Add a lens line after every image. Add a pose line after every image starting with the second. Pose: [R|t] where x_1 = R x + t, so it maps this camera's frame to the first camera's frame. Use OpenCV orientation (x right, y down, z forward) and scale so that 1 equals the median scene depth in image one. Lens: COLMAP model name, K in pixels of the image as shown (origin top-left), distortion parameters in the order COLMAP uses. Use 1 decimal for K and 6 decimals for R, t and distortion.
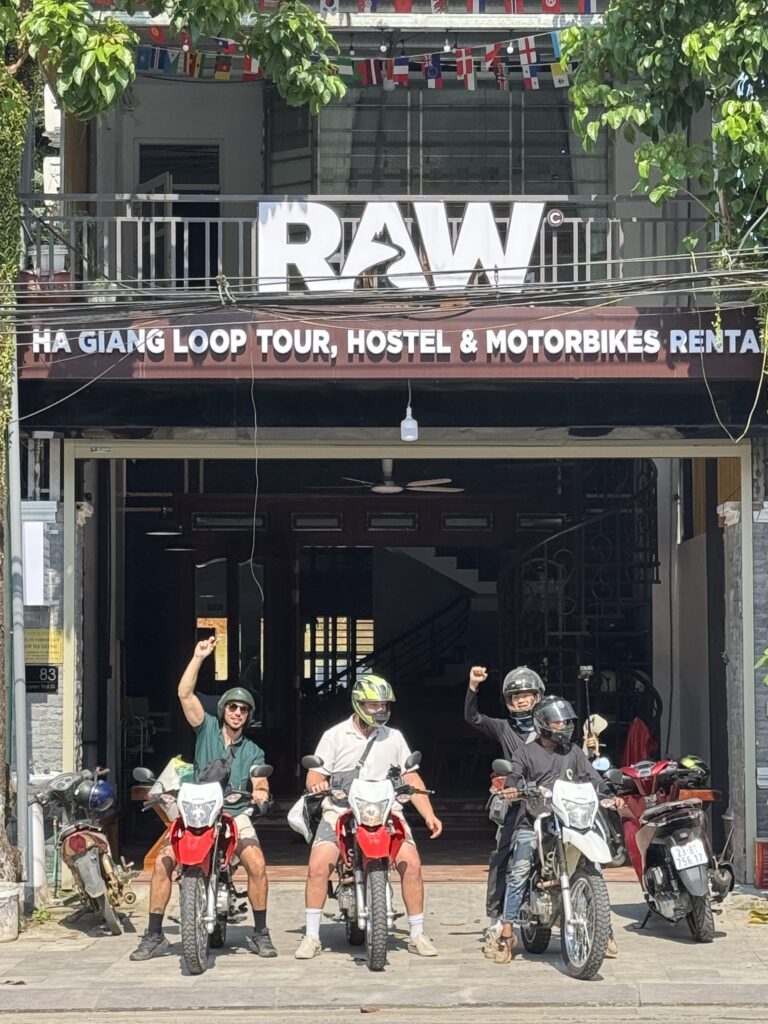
lens RADIAL K [[2654.5, 0, 385.7], [0, 2654.5, 522.6], [0, 0, 1]] dist [0.103884, 0.000000]
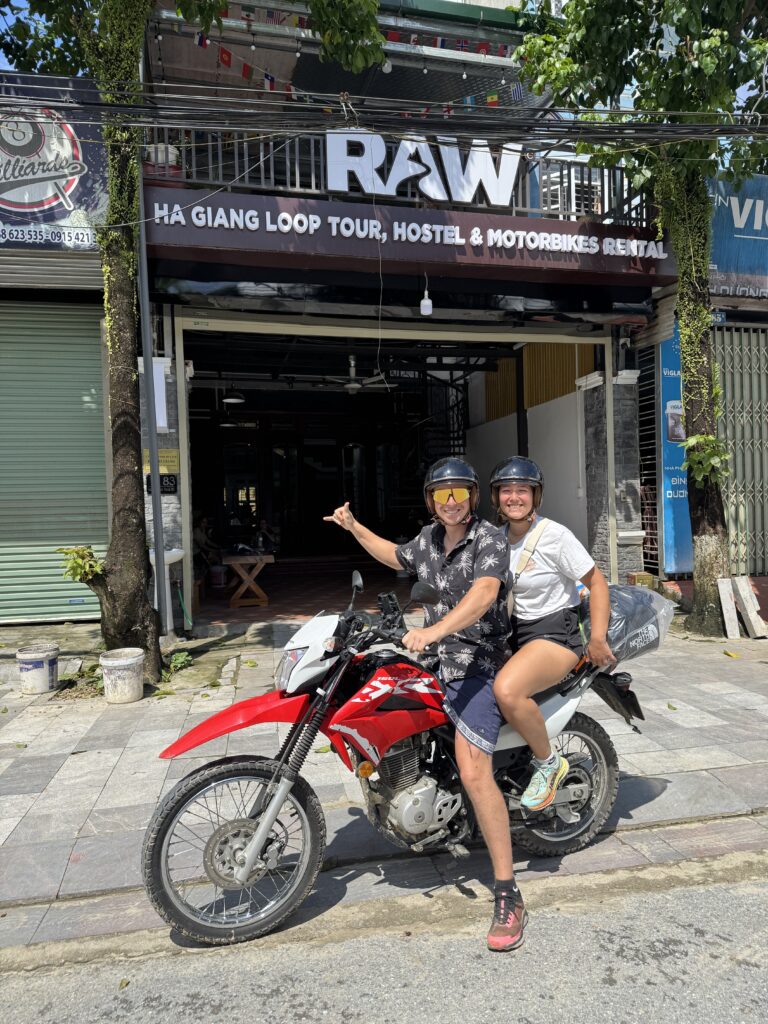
lens RADIAL K [[718.1, 0, 384.0], [0, 718.1, 513.6], [0, 0, 1]] dist [0.040522, -0.045510]
pose [[0.976223, -0.023246, 0.215521, -0.102753], [0.011954, 0.998494, 0.053547, 0.057430], [-0.216441, -0.049697, 0.975030, 0.629519]]
